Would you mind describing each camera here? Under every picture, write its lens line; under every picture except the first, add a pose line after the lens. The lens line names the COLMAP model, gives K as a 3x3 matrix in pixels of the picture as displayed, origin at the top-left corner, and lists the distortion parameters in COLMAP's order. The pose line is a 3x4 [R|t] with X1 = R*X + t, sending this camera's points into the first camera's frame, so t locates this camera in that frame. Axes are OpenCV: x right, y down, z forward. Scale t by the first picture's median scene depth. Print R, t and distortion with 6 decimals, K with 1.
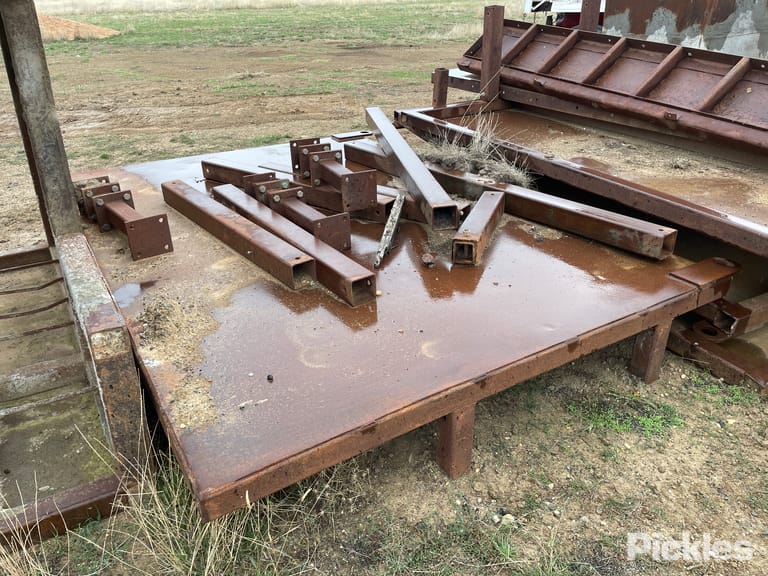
lens RADIAL K [[588.9, 0, 388.3], [0, 588.9, 289.0], [0, 0, 1]] dist [0.046348, -0.079969]
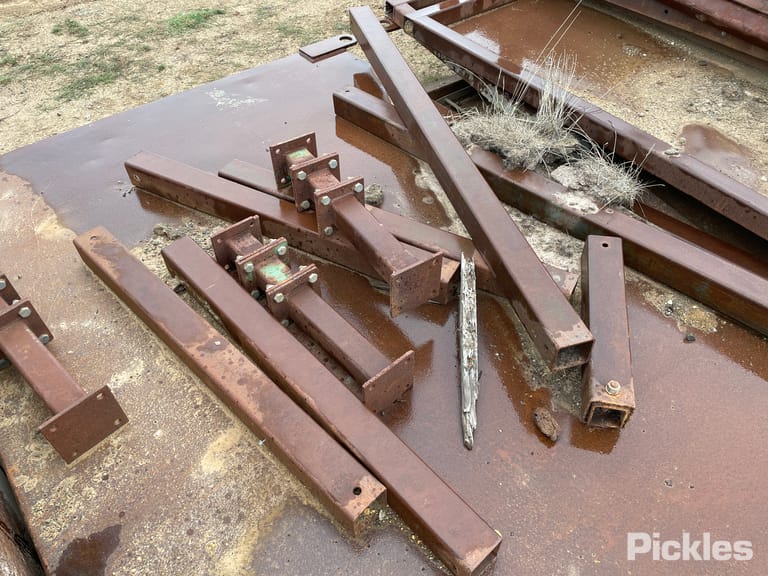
lens RADIAL K [[588.9, 0, 380.6], [0, 588.9, 286.0], [0, 0, 1]] dist [0.046348, -0.079969]
pose [[0.992879, -0.088326, 0.079930, -0.110748], [0.056858, 0.941008, 0.333574, -0.307441], [-0.104678, -0.326654, 0.939329, 0.348030]]
